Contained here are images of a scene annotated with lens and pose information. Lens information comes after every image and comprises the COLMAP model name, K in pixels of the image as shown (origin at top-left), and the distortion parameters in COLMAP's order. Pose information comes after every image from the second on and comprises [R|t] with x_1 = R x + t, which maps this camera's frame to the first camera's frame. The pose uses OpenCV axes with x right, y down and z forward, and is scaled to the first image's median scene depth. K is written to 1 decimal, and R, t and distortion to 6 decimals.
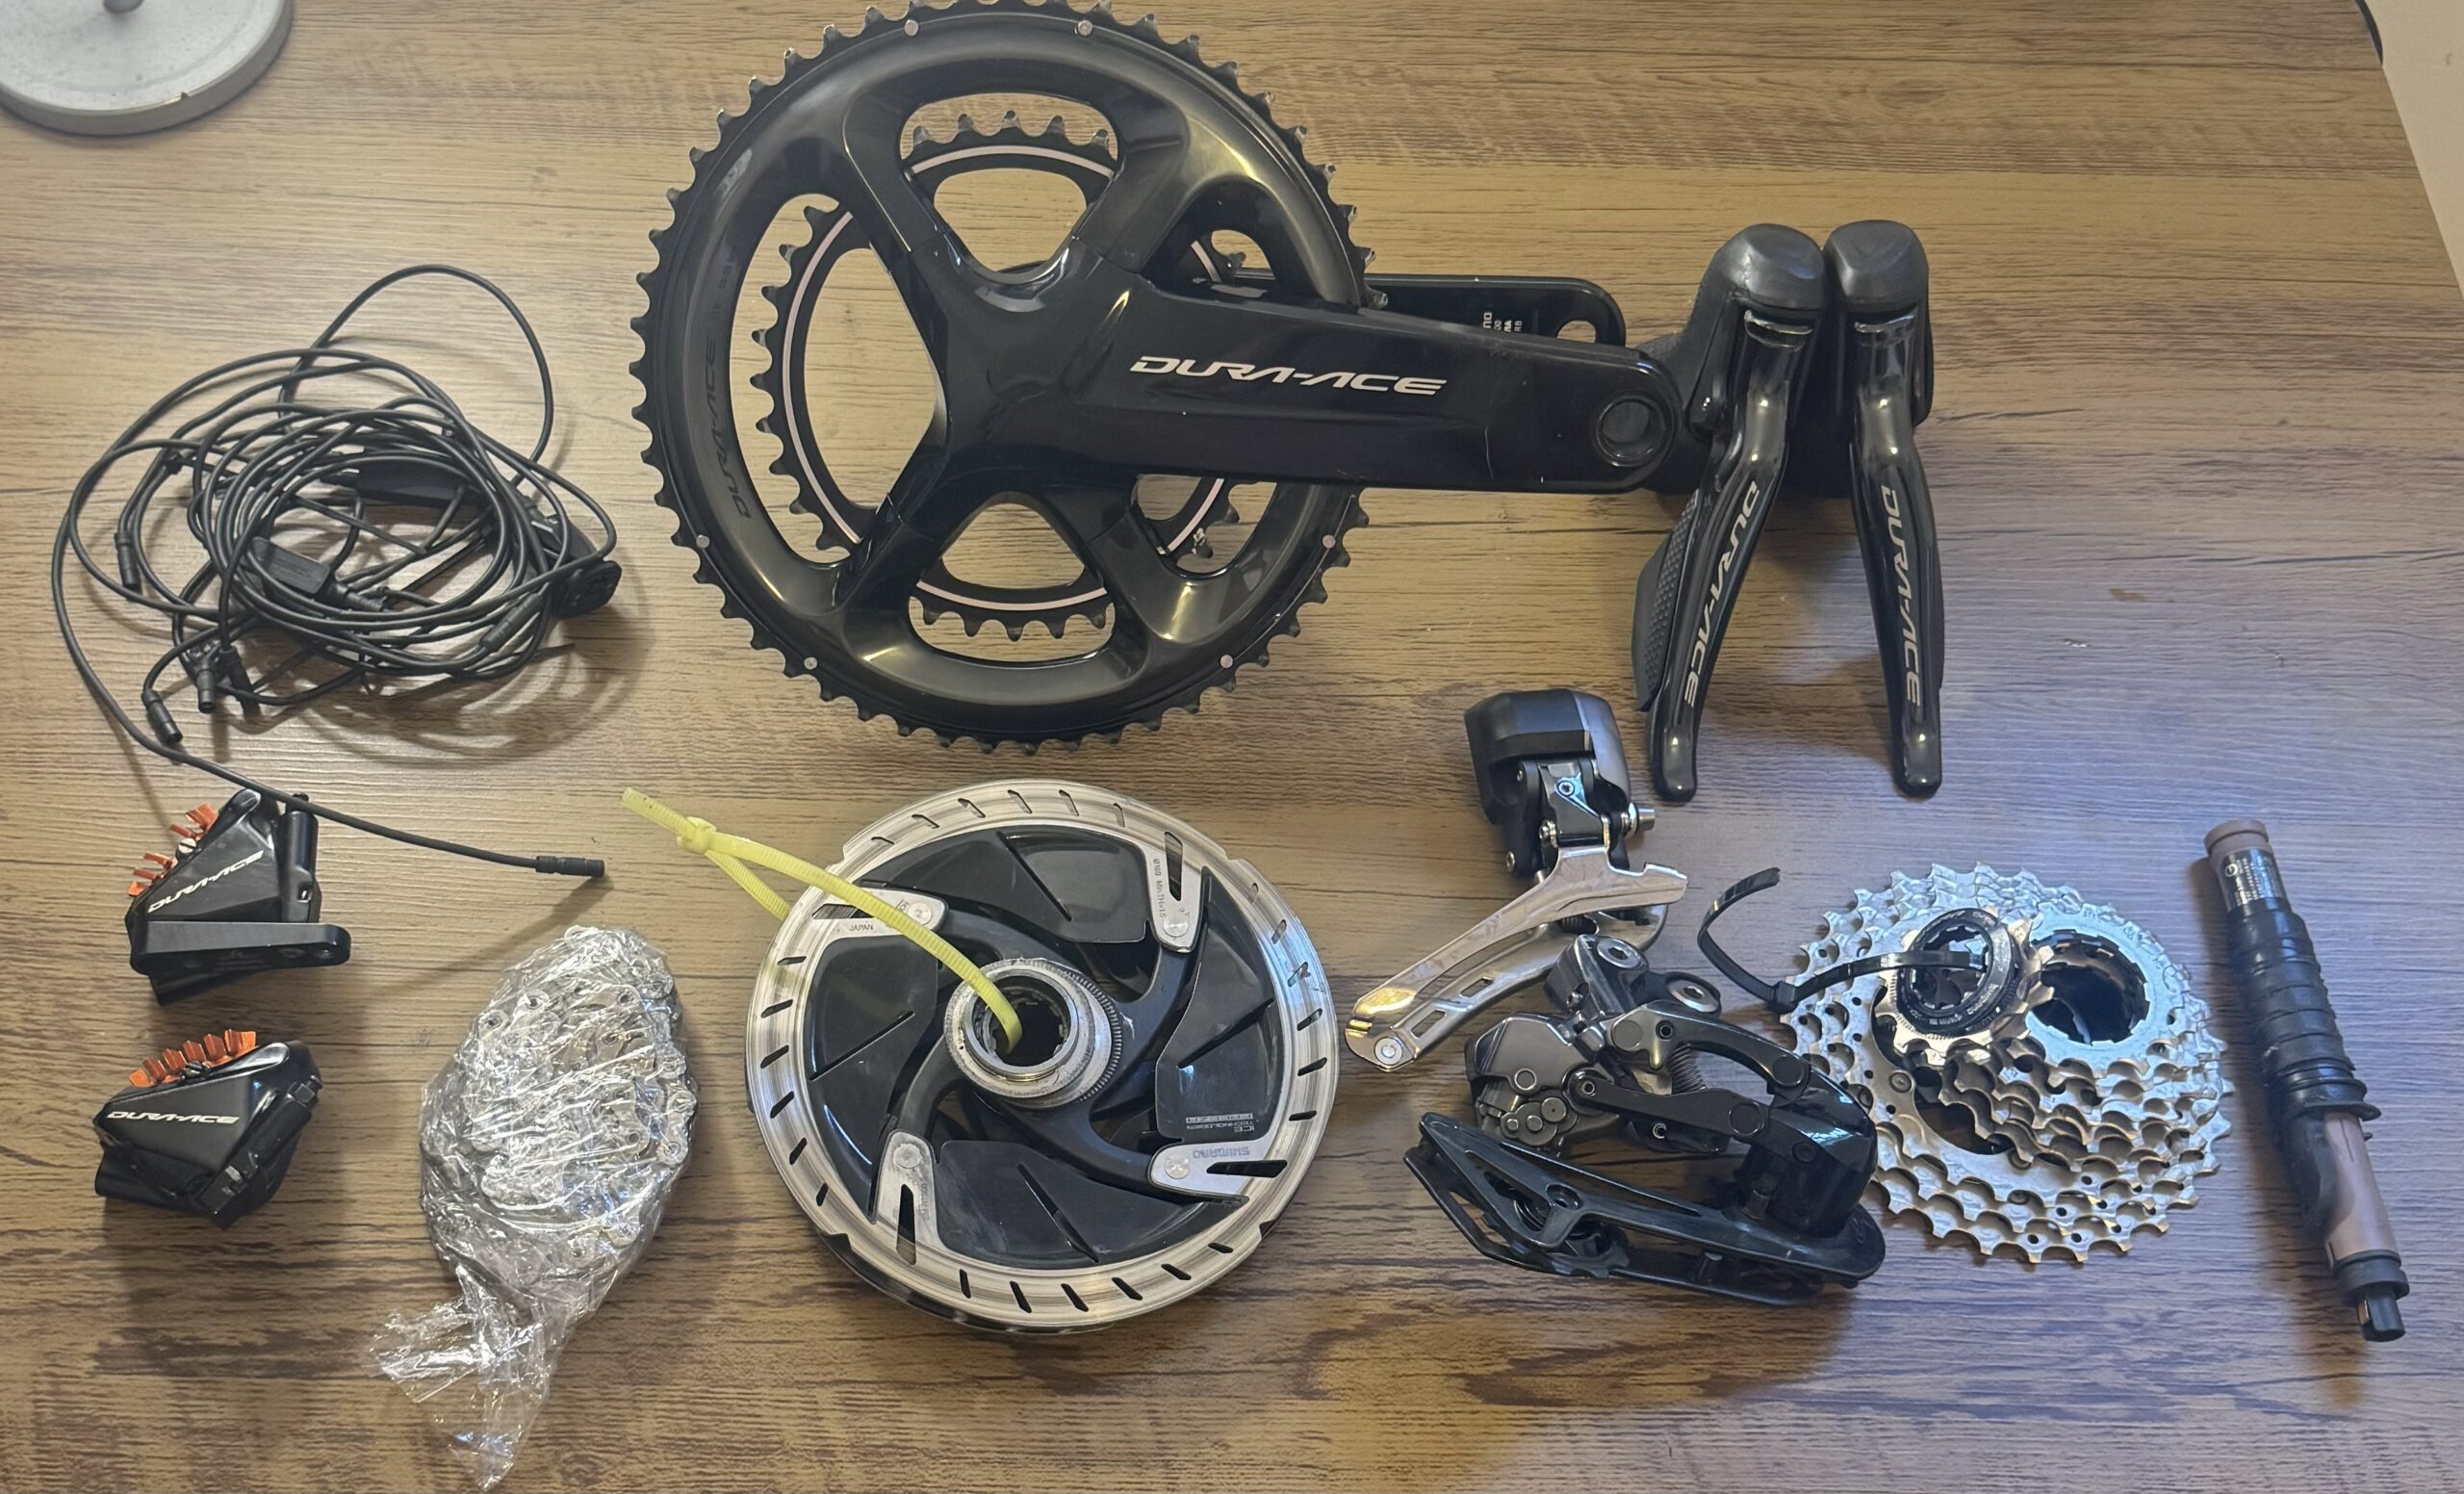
lens RADIAL K [[1661.4, 0, 1138.3], [0, 1661.4, 777.0], [0, 0, 1]] dist [0.074587, -0.074058]
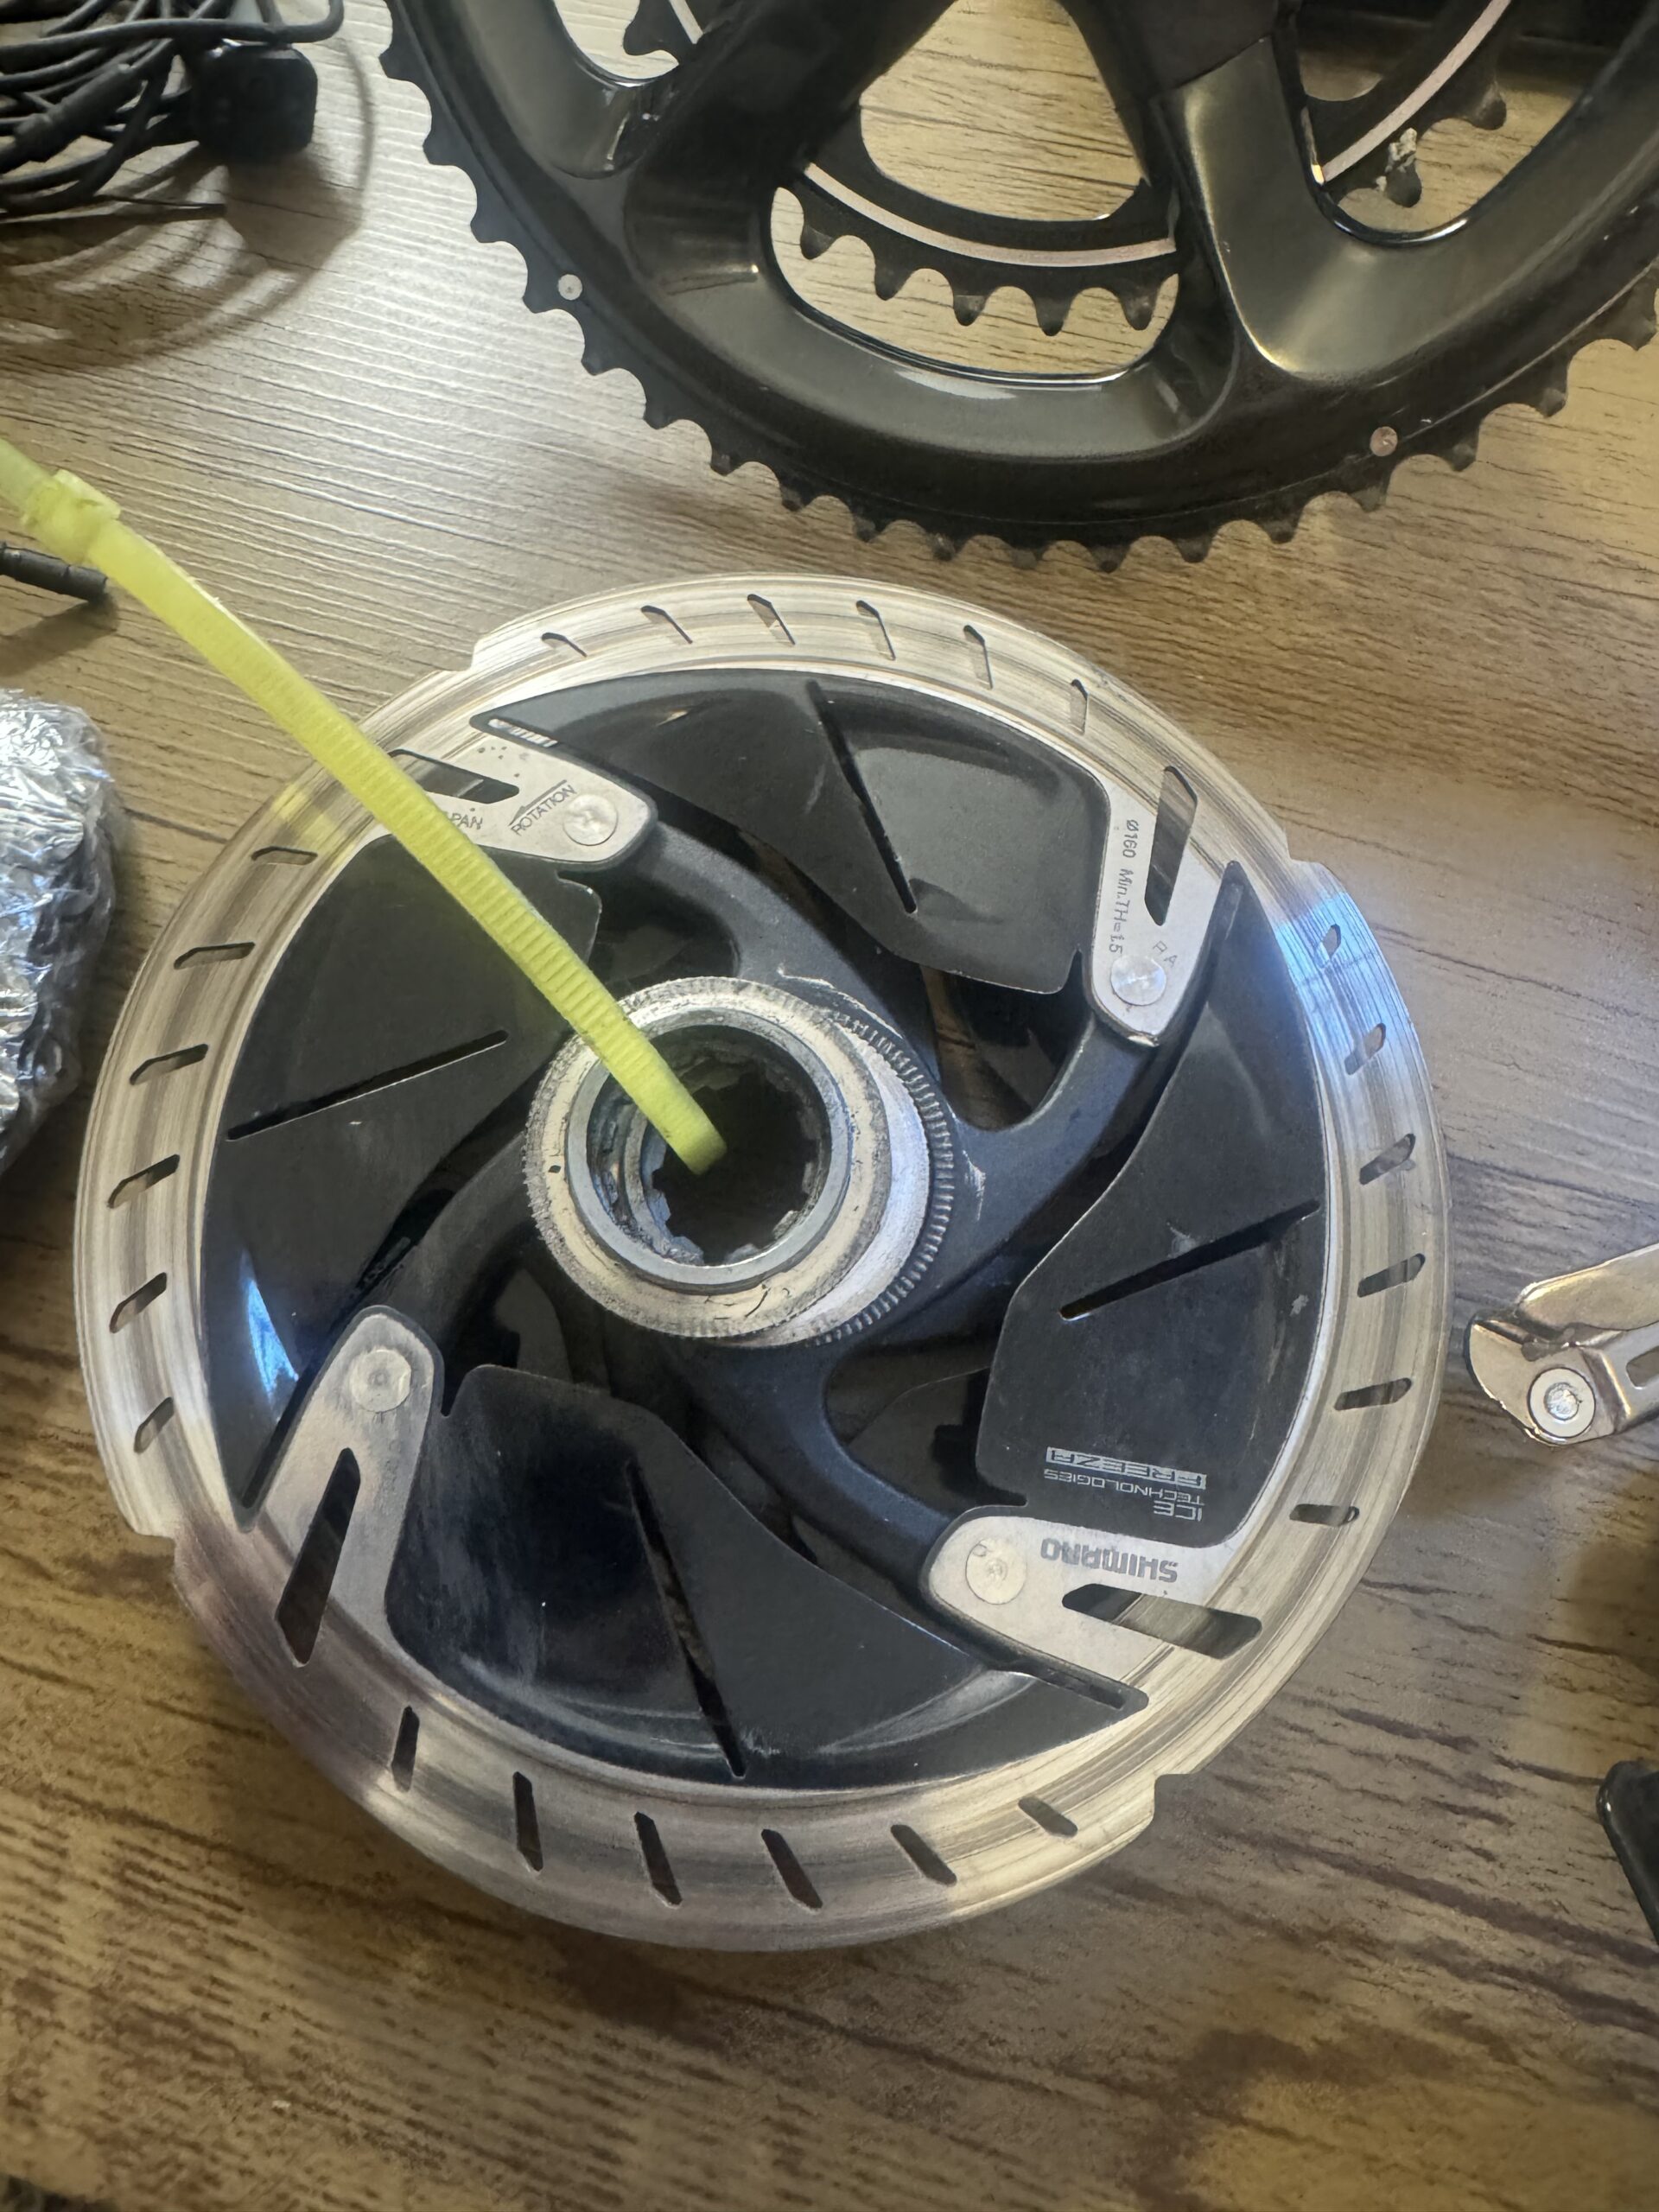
lens RADIAL K [[1638.9, 0, 829.1], [0, 1638.9, 988.4], [0, 0, 1]] dist [-0.003729, 0.004378]
pose [[0.960109, 0.248155, -0.128882, 0.000220], [-0.218406, 0.953316, 0.208534, 0.017433], [0.174614, -0.172067, 0.969486, 0.528994]]
